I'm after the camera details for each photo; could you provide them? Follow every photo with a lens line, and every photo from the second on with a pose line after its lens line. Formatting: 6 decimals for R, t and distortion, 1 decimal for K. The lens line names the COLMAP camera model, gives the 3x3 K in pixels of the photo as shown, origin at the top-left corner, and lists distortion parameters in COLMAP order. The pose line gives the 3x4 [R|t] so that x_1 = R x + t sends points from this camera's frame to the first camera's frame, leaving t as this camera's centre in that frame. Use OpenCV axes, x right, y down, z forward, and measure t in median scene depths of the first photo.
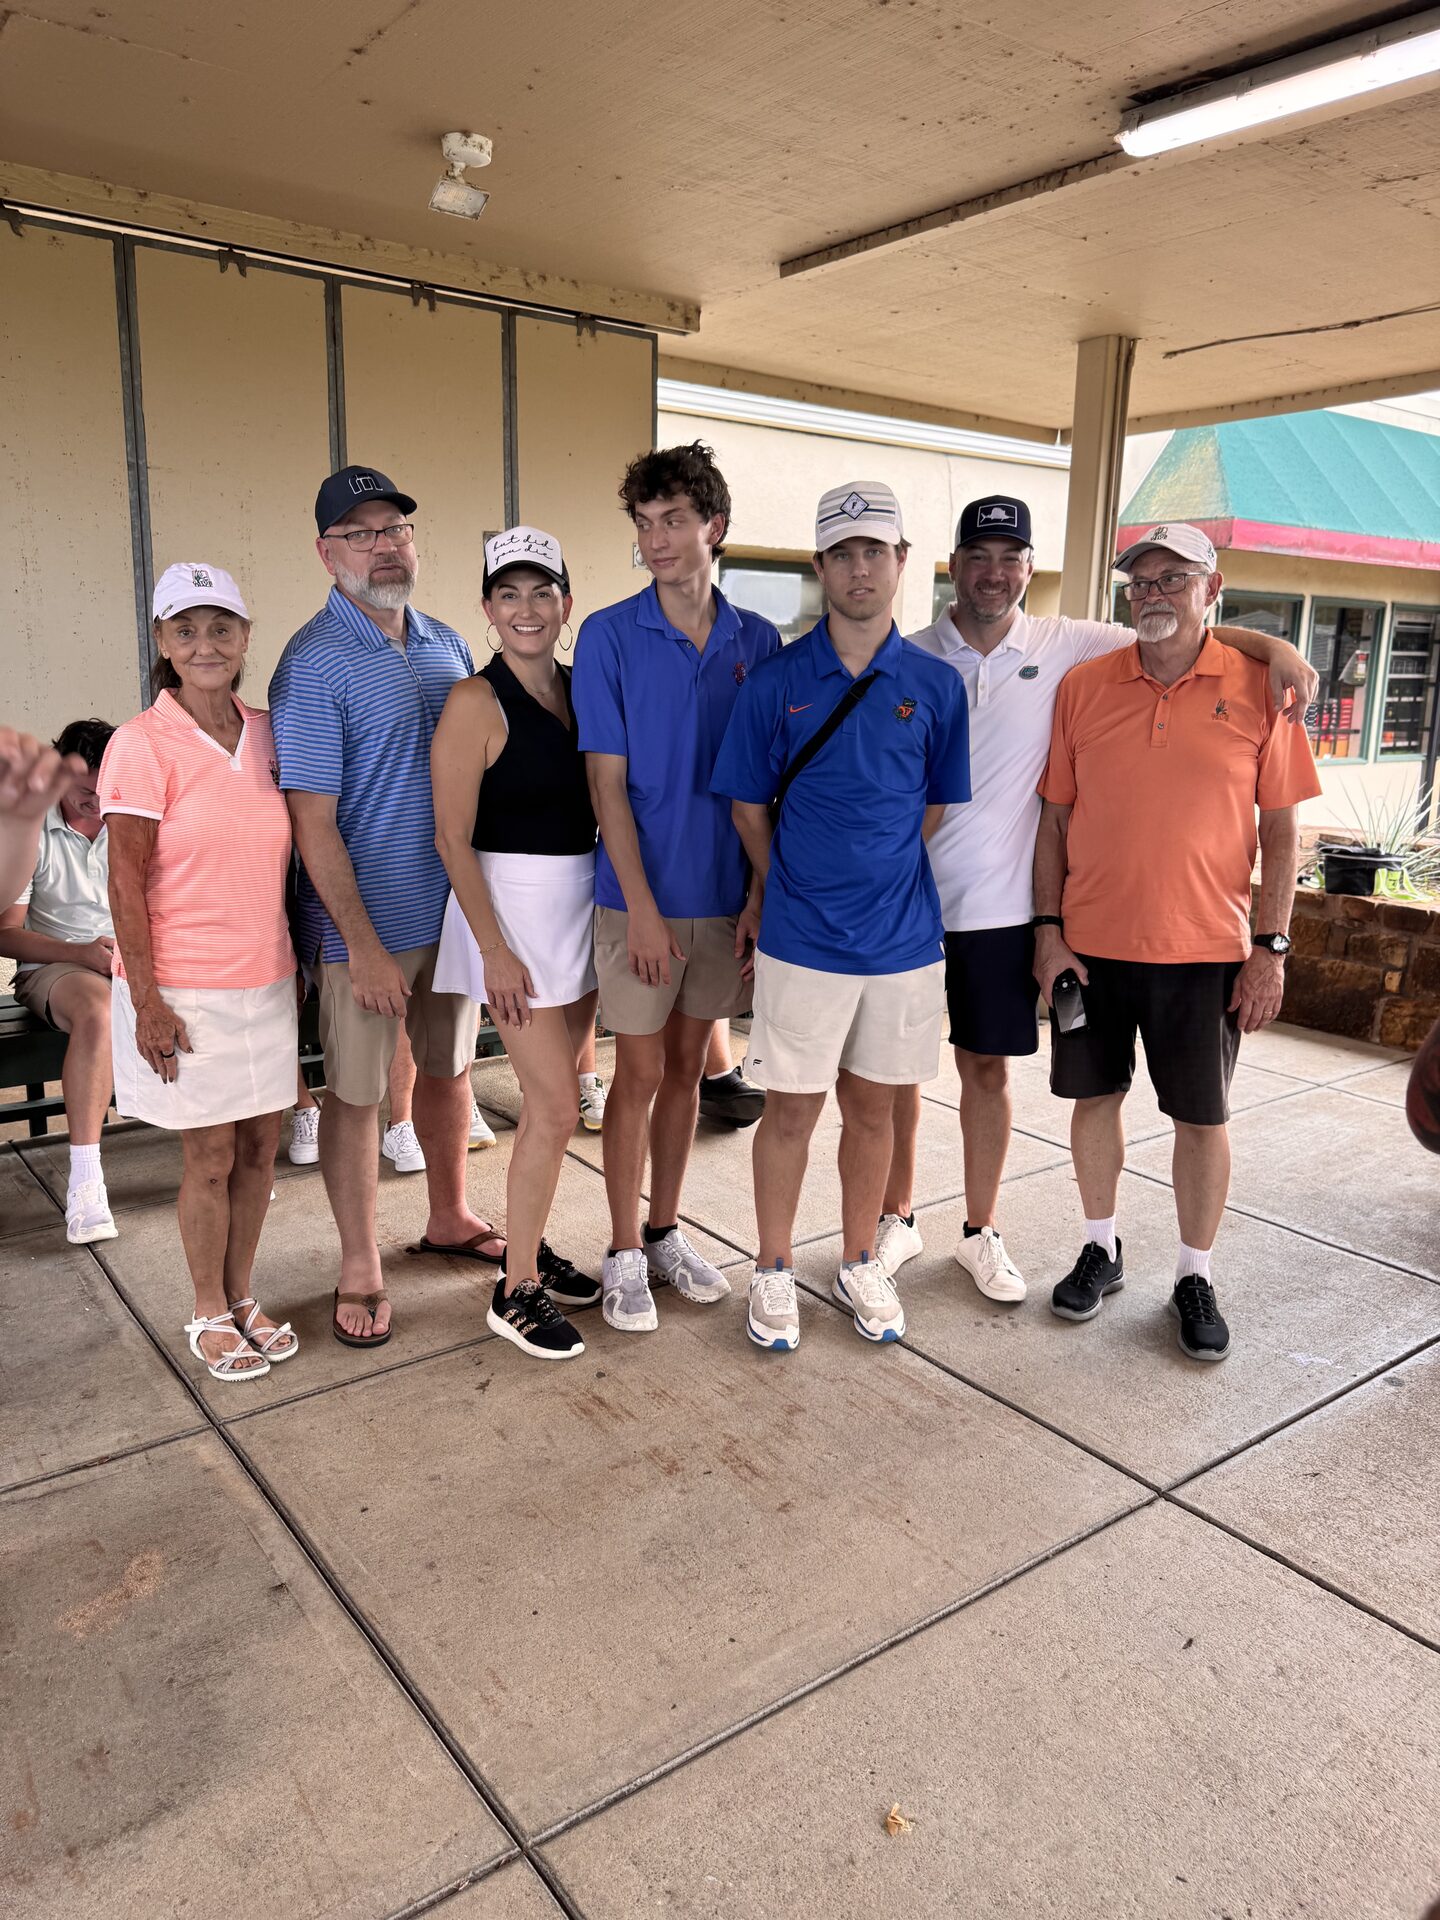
lens RADIAL K [[1339.5, 0, 720.0], [0, 1339.5, 960.0], [0, 0, 1]] dist [0.000843, -0.001096]
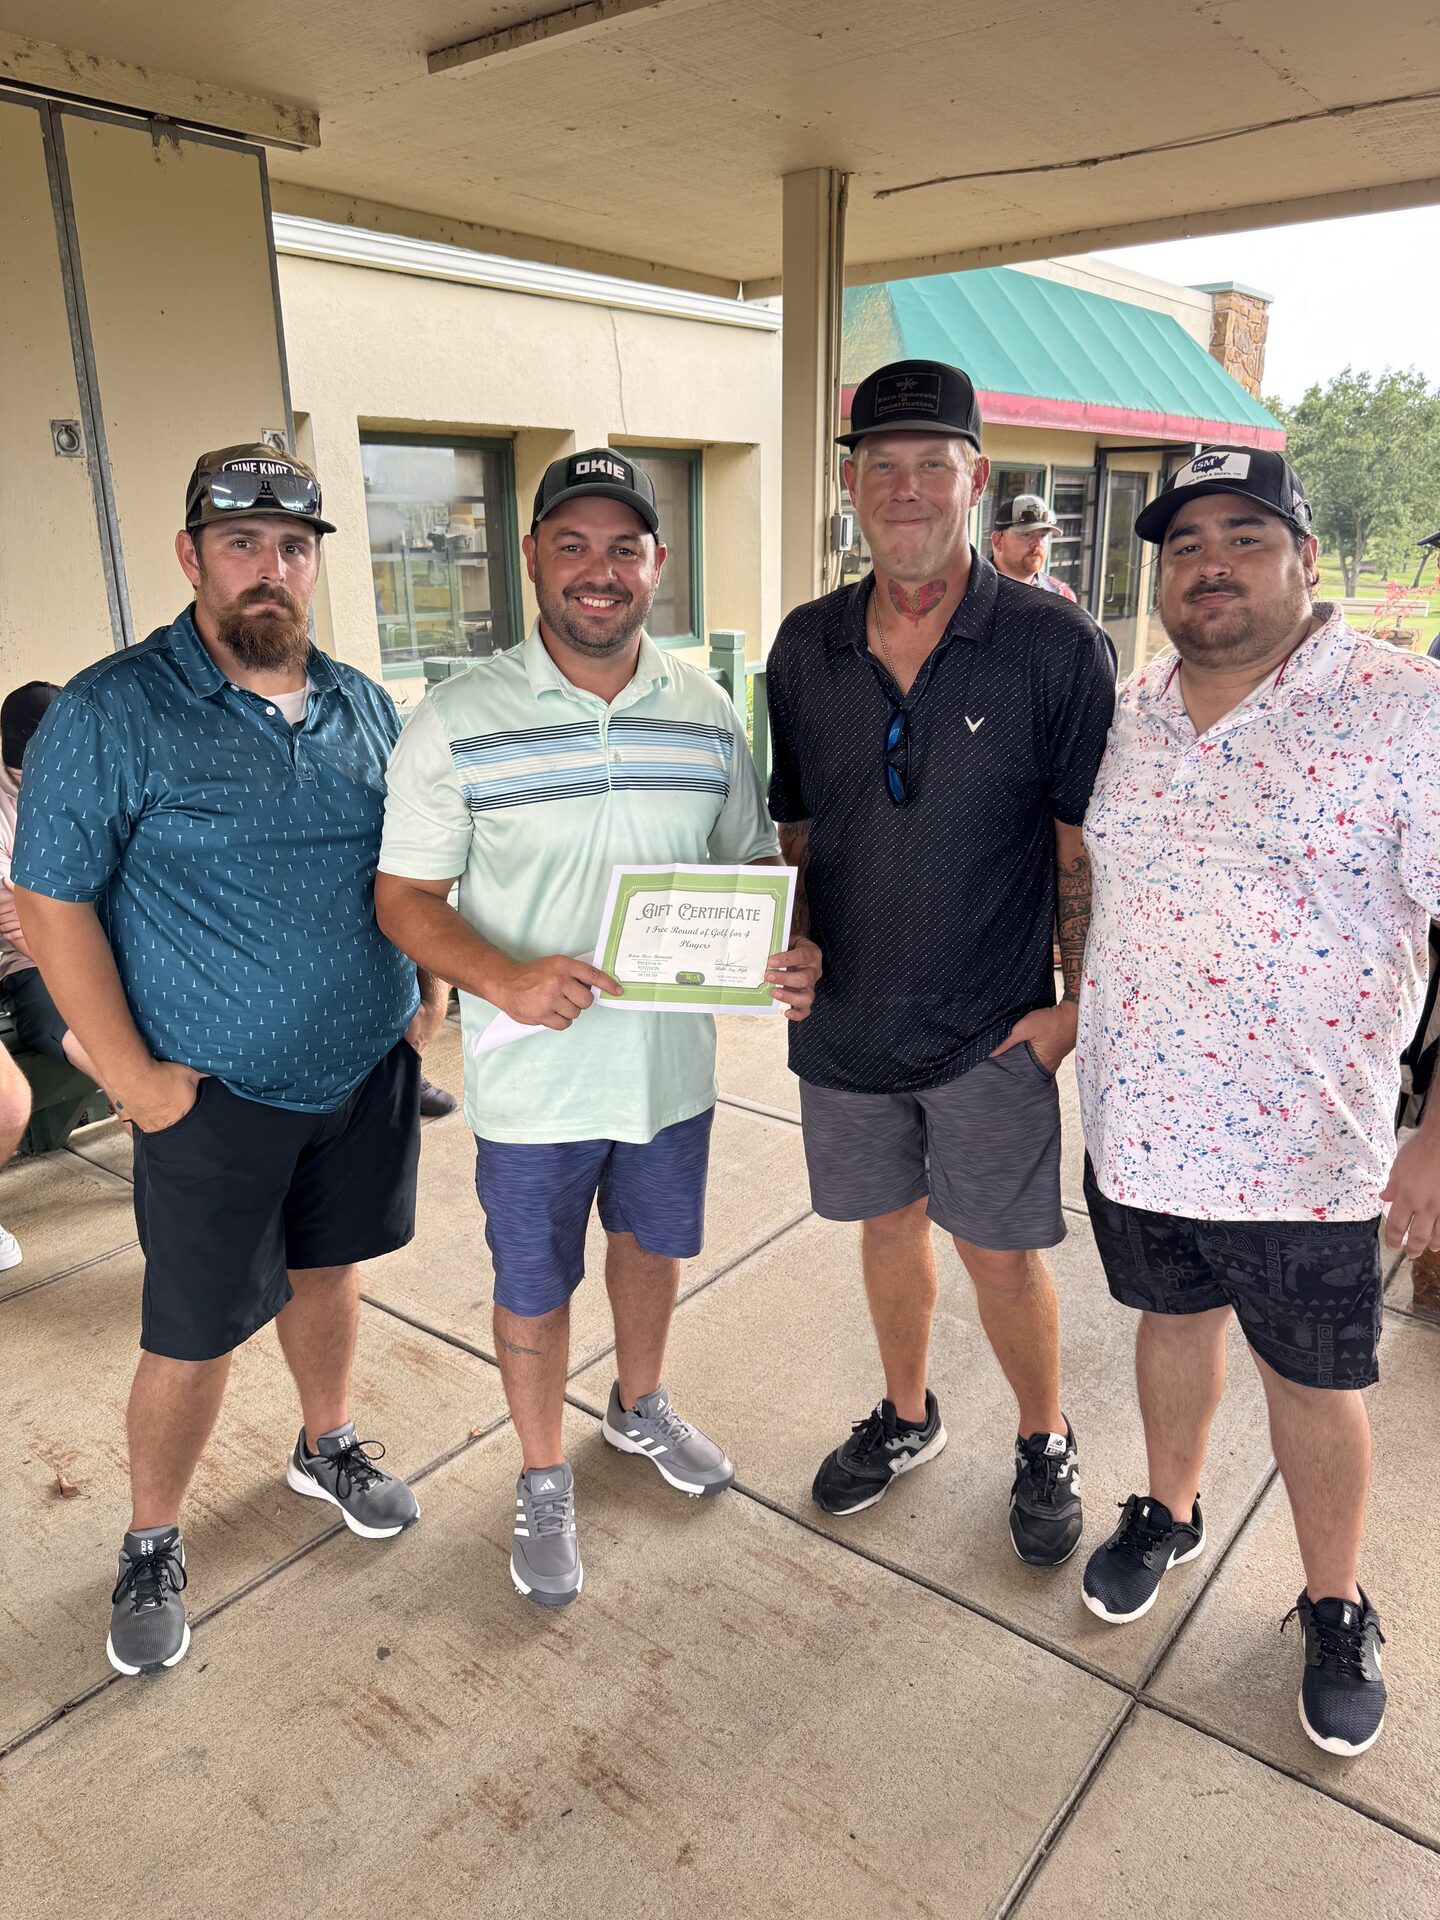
lens RADIAL K [[1351.5, 0, 711.2], [0, 1351.5, 966.4], [0, 0, 1]] dist [0.000575, -0.004007]
pose [[0.967651, -0.105806, 0.229033, -0.030524], [0.083352, 0.990908, 0.105612, -0.078846], [-0.238125, -0.083105, 0.967673, 0.187920]]
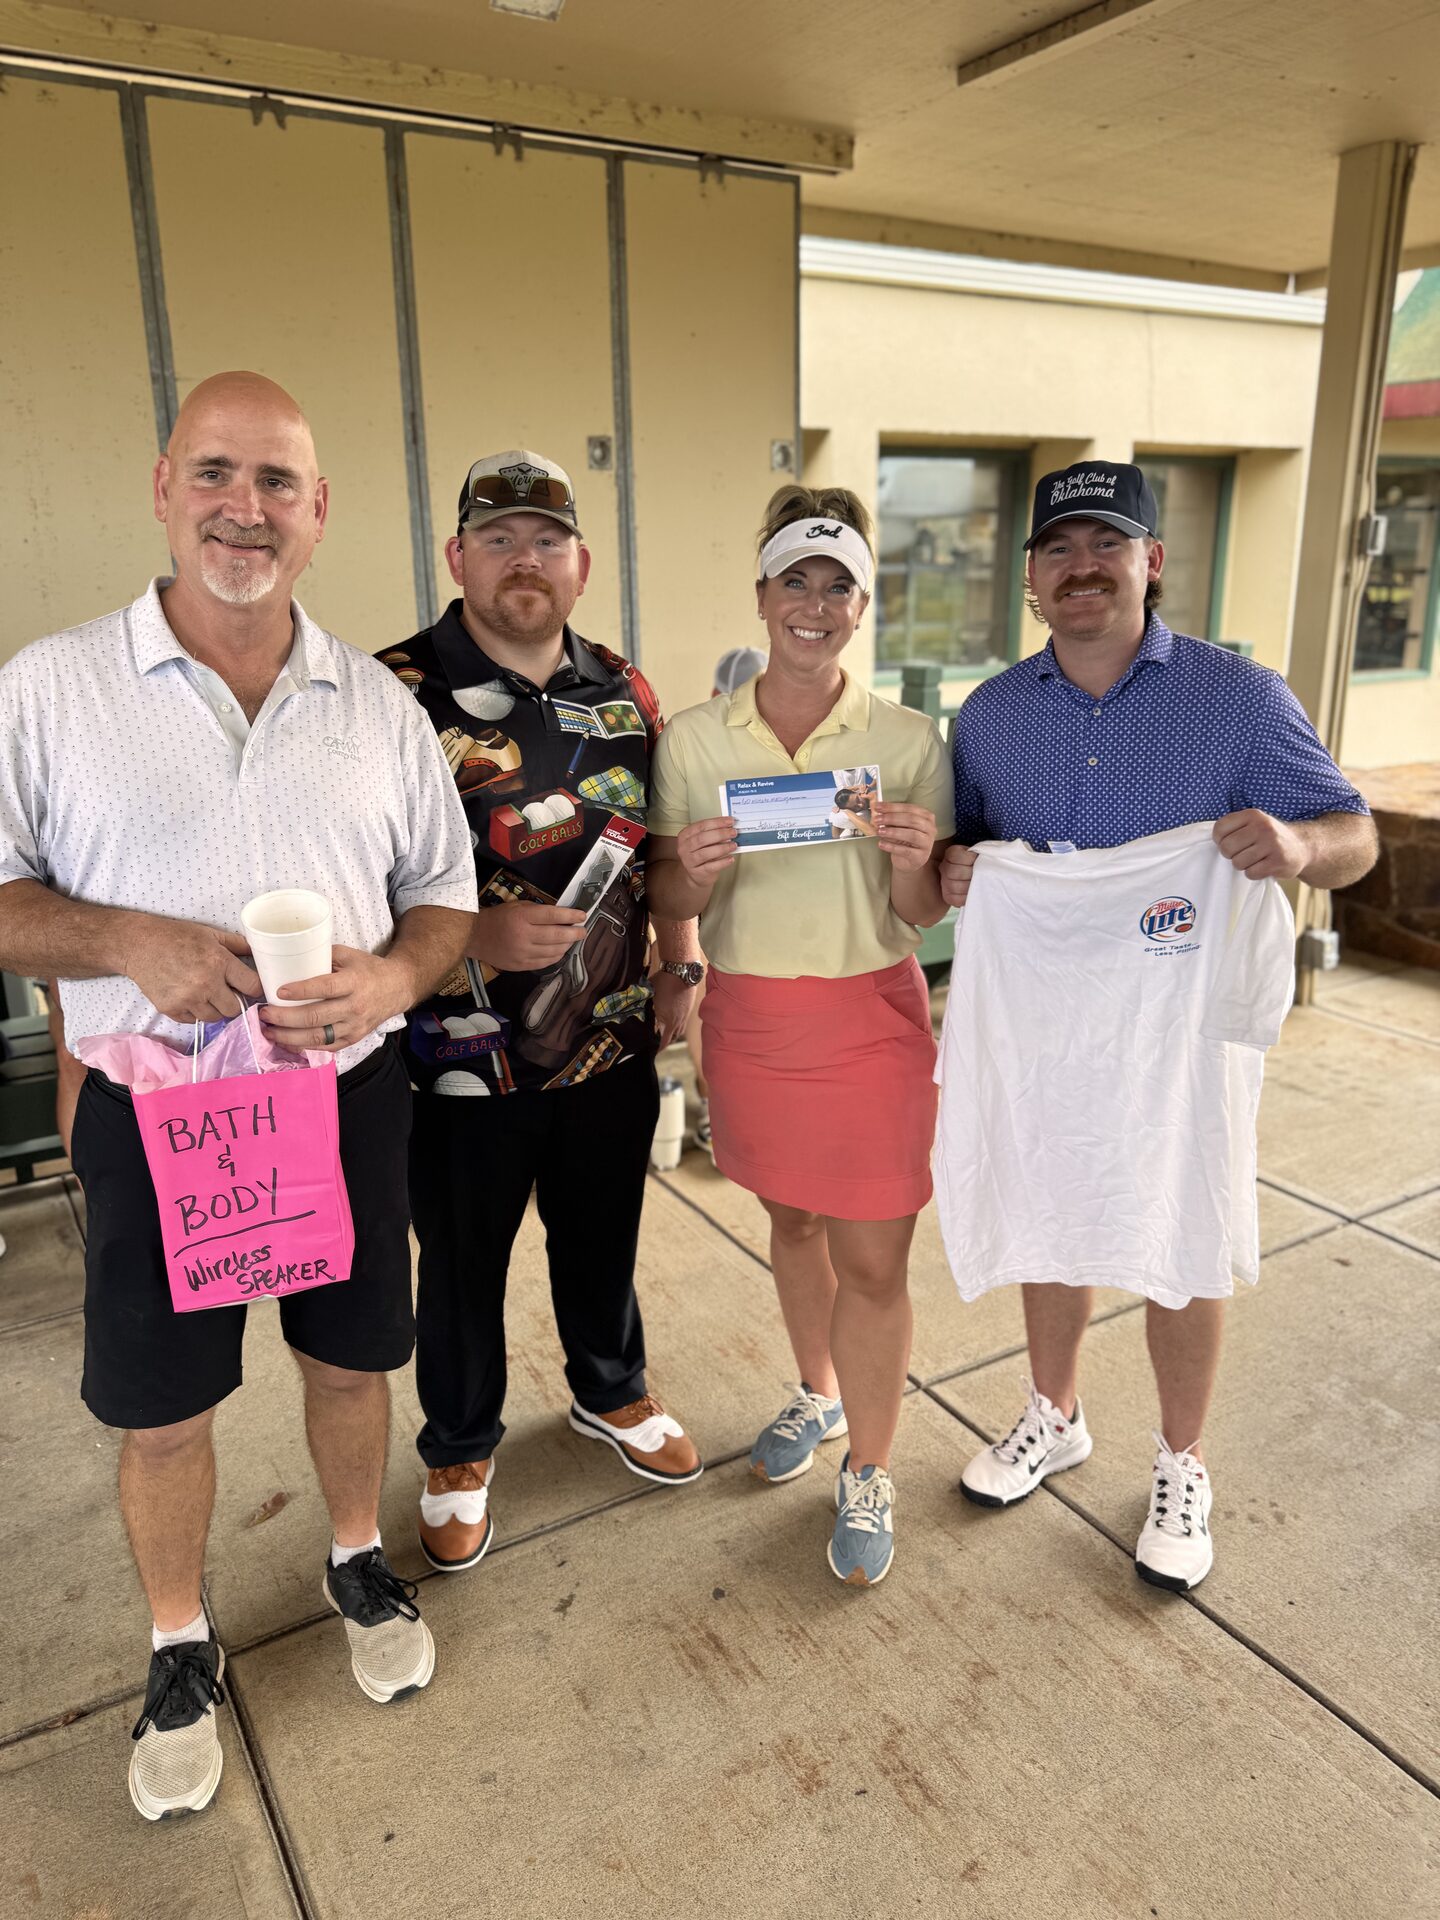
lens RADIAL K [[1353.7, 0, 718.9], [0, 1353.7, 961.9], [0, 0, 1]] dist [-0.000127, -0.004344]
pose [[0.993191, 0.000955, -0.116497, -0.000588], [0.007724, 0.997226, 0.074031, -0.066544], [0.116244, -0.074426, 0.990428, 0.180720]]
